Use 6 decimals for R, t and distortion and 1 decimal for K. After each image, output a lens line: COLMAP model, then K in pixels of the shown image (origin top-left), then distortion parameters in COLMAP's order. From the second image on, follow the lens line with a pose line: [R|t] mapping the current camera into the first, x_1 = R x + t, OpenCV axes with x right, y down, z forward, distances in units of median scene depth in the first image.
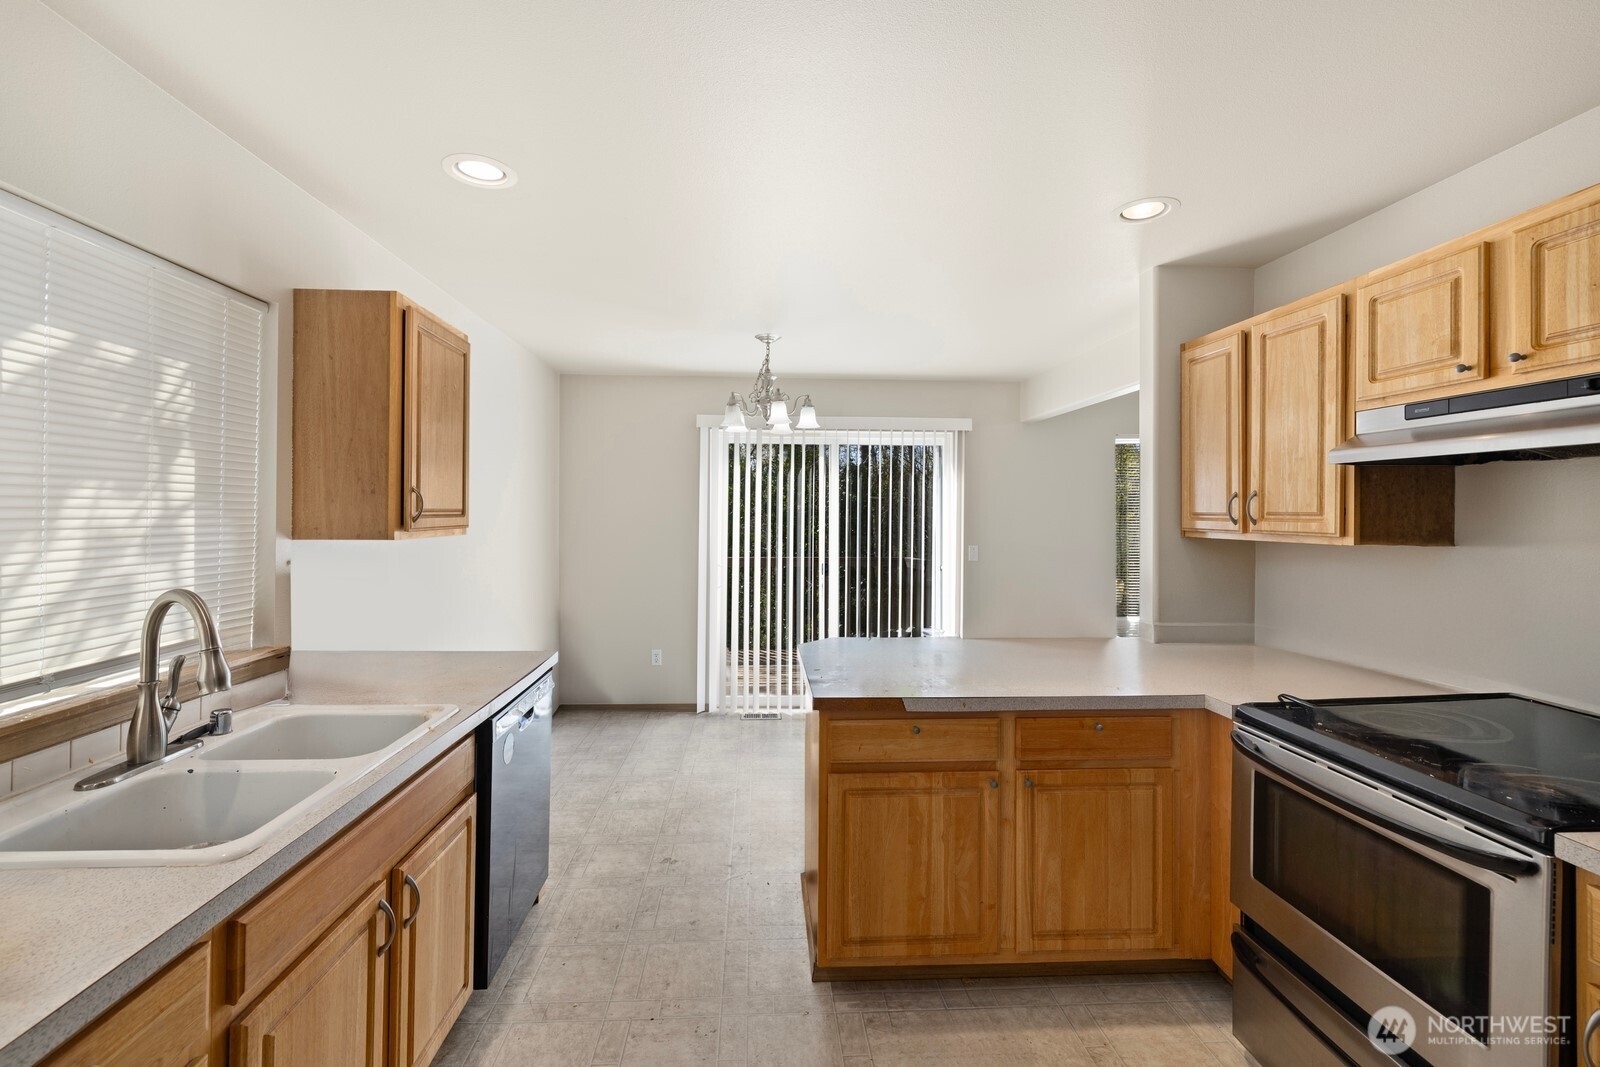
lens RADIAL K [[672.9, 0, 783.5], [0, 672.9, 506.7], [0, 0, 1]] dist [-0.000424, -0.000031]
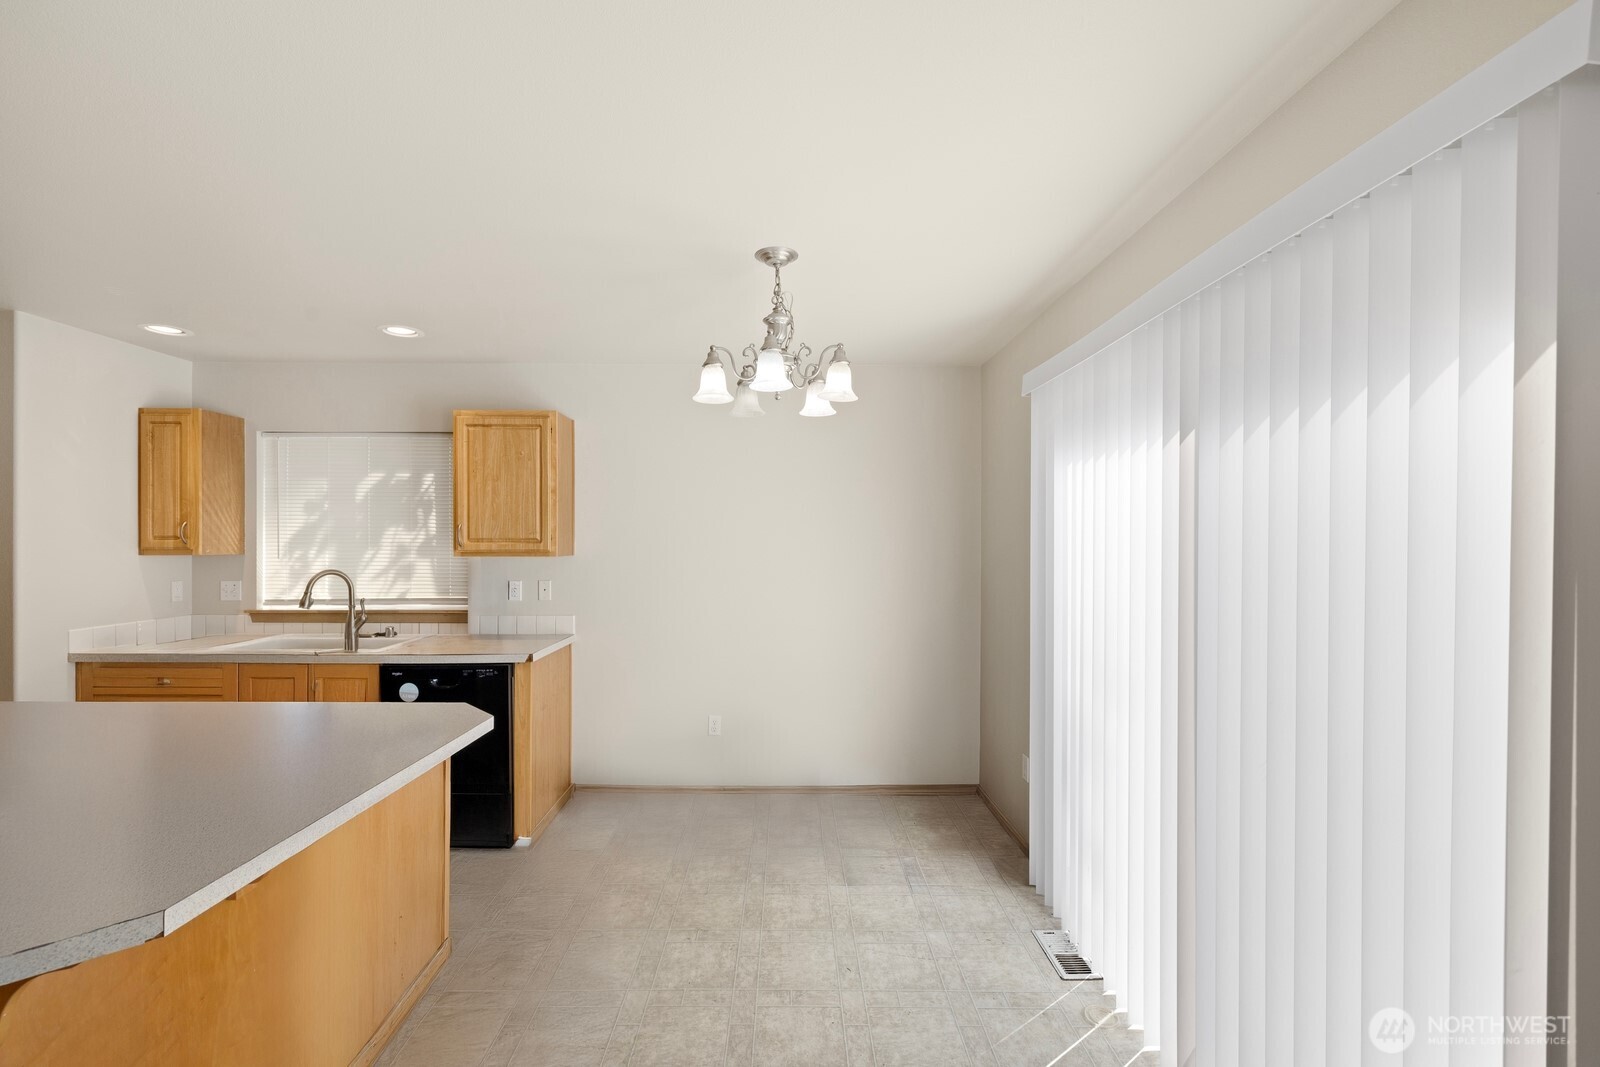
lens RADIAL K [[663.3, 0, 793.5], [0, 663.3, 544.5], [0, 0, 1]] dist [-0.002399, -0.000353]
pose [[-0.038904, 0.000235, -0.999243, 1.275869], [0.004940, 0.999988, 0.000043, 0.027712], [0.999231, -0.004935, -0.038905, 2.309401]]
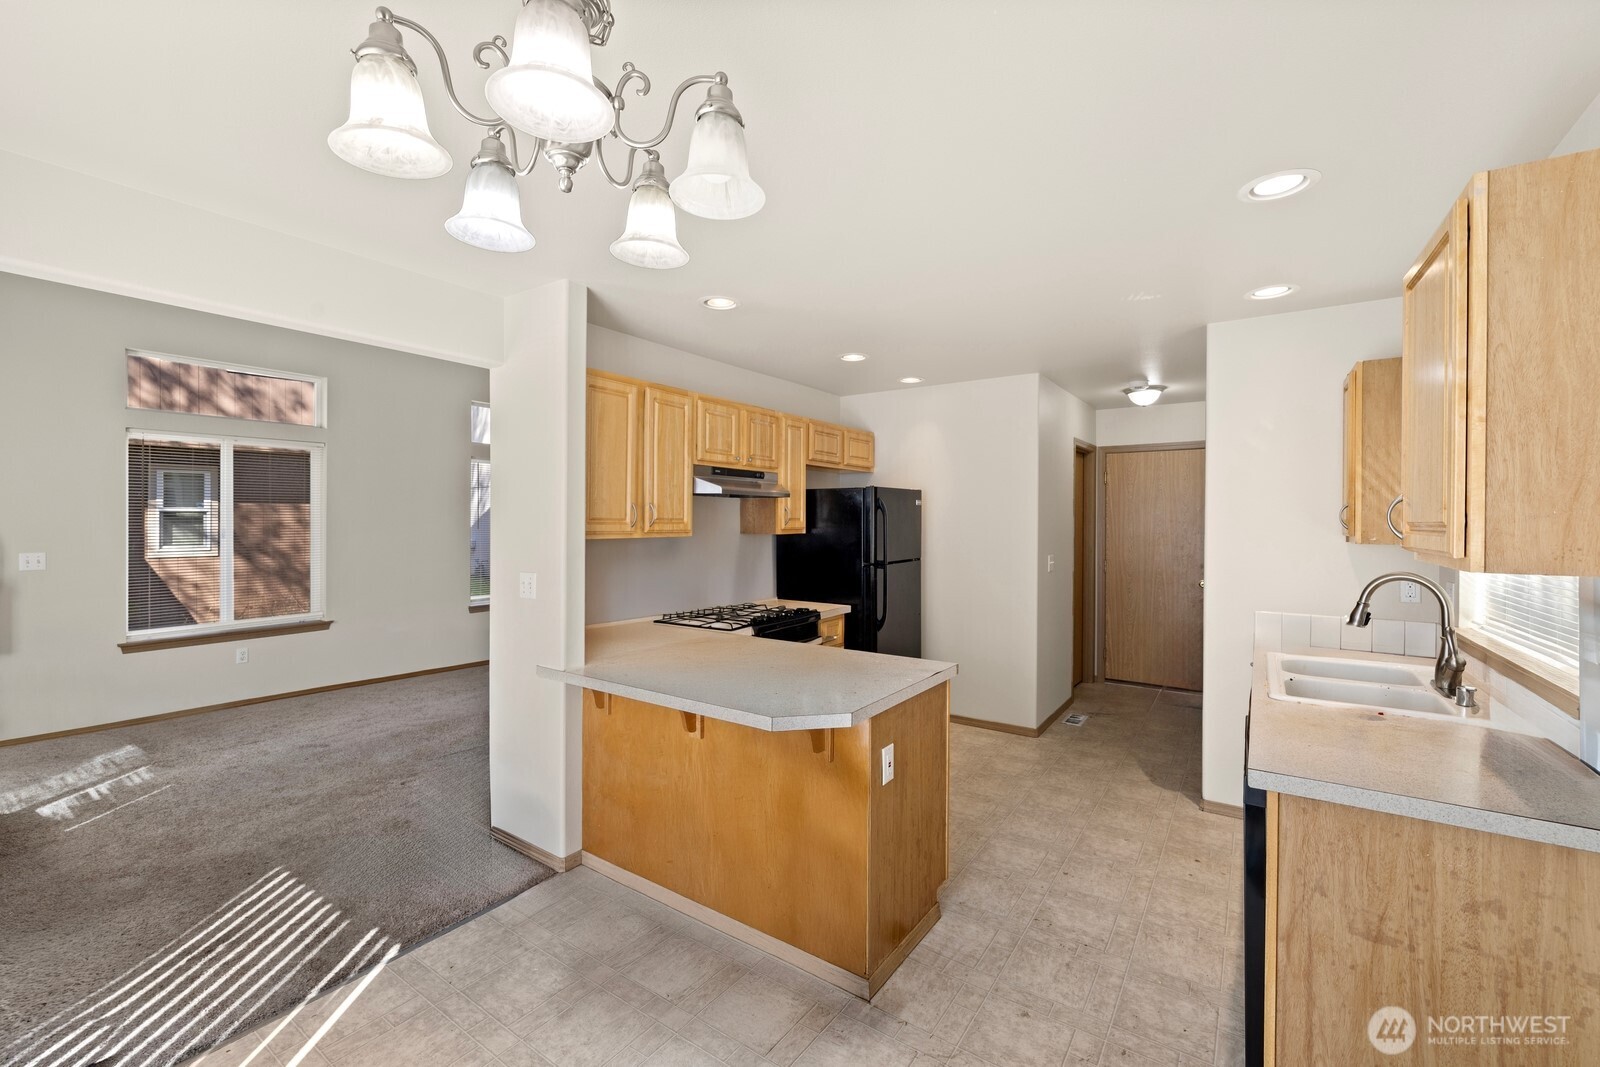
lens RADIAL K [[667.5, 0, 800.0], [0, 667.5, 521.8], [0, 0, 1]] dist [0.000444, 0.000302]
pose [[-0.794273, -0.011271, 0.607457, -0.570286], [-0.013485, 0.999909, 0.000921, 0.013845], [-0.607411, -0.007460, -0.794352, 2.553720]]
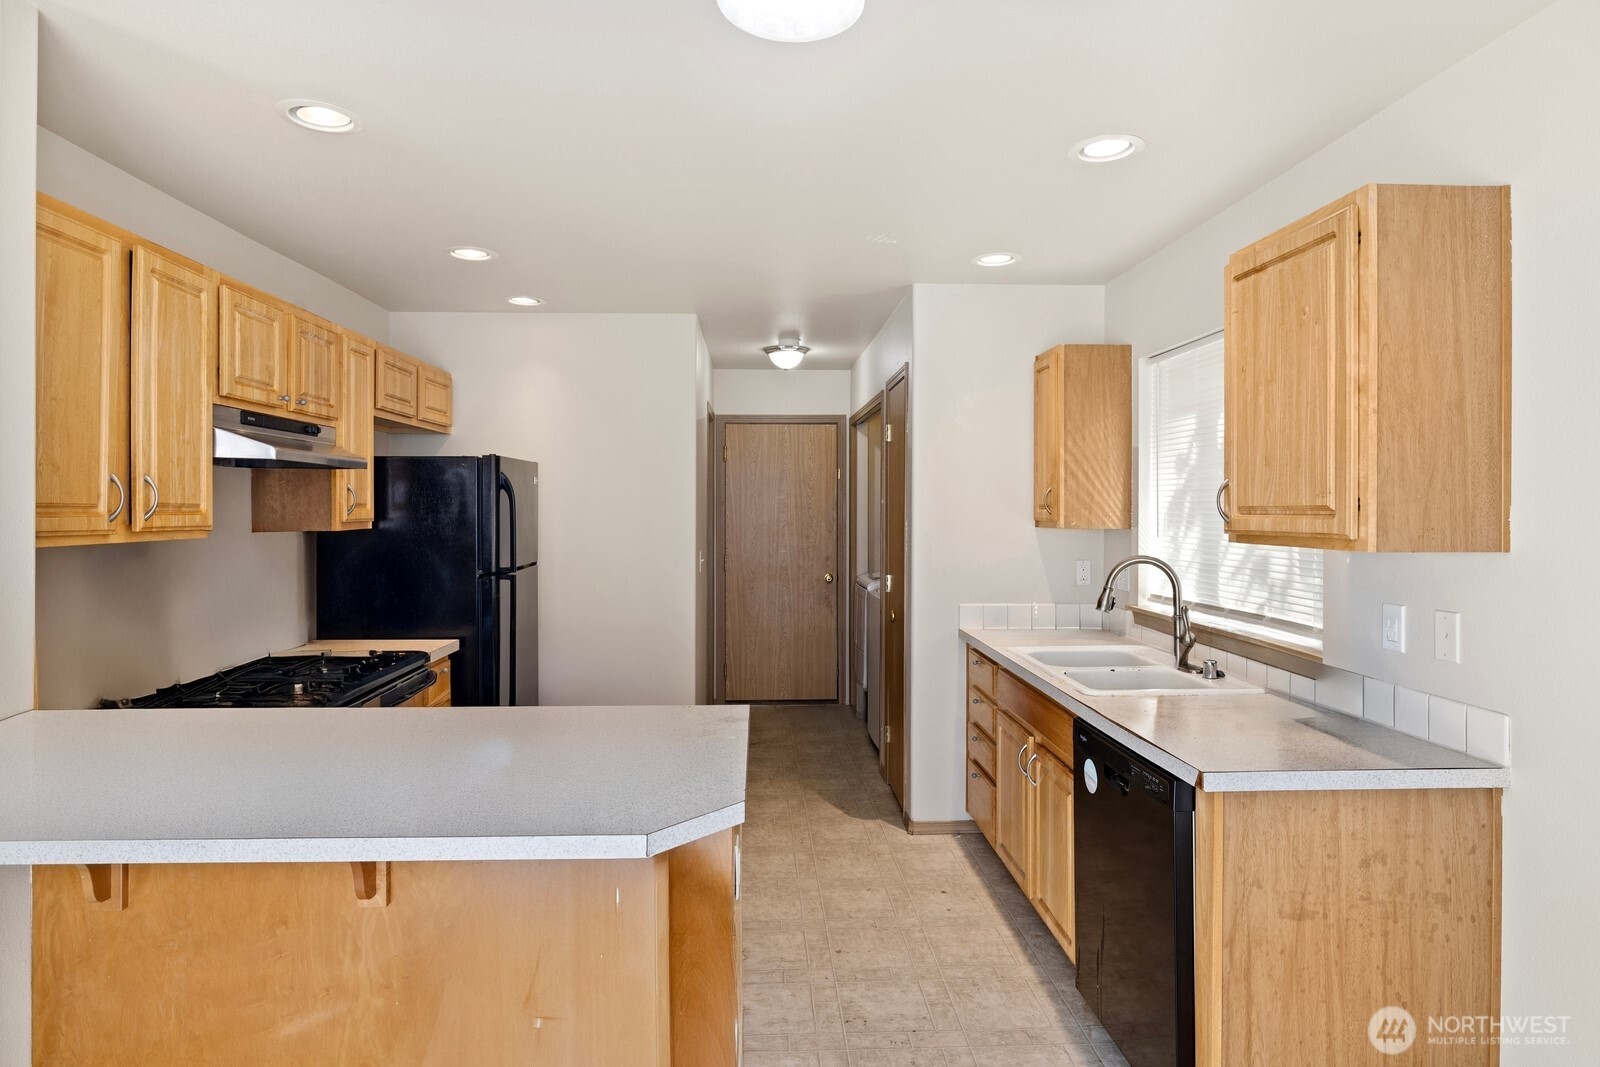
lens RADIAL K [[889.8, 0, 791.3], [0, 889.8, 508.7], [0, 0, 1]] dist [0.002556, -0.001049]
pose [[-0.999929, -0.006841, 0.009783, -0.029162], [-0.006902, 0.999957, -0.006150, 0.019877], [-0.009740, -0.006217, -0.999933, 2.586553]]
